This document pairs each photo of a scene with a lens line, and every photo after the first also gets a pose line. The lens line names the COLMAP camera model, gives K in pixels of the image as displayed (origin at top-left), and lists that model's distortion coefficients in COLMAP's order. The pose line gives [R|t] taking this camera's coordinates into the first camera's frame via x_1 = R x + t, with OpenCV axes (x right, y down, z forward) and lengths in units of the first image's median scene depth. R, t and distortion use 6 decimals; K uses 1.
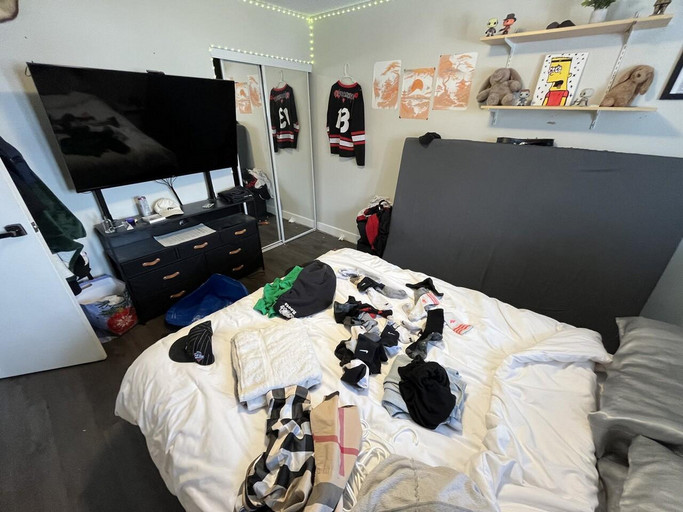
lens RADIAL K [[277.2, 0, 339.2], [0, 277.2, 256.5], [0, 0, 1]] dist [-0.001977, -0.000324]
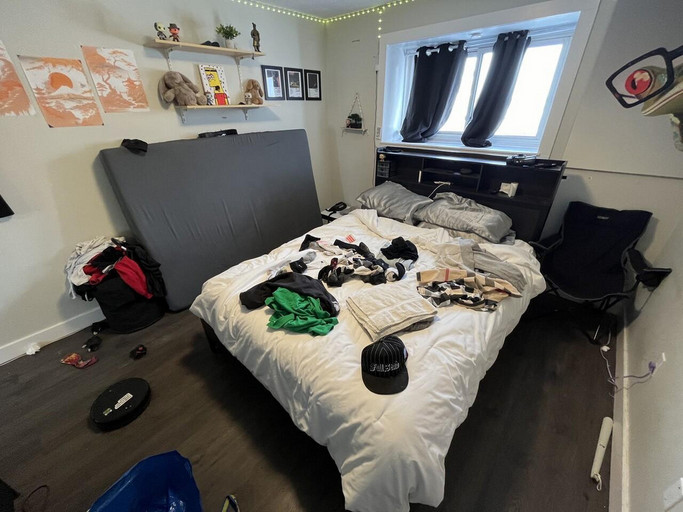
lens RADIAL K [[277.2, 0, 339.2], [0, 277.2, 256.5], [0, 0, 1]] dist [-0.001977, -0.000324]
pose [[0.014373, -0.489551, 0.871856, -0.683052], [0.493054, 0.762037, 0.419759, -0.251707], [-0.869880, 0.423839, 0.252328, 0.450375]]
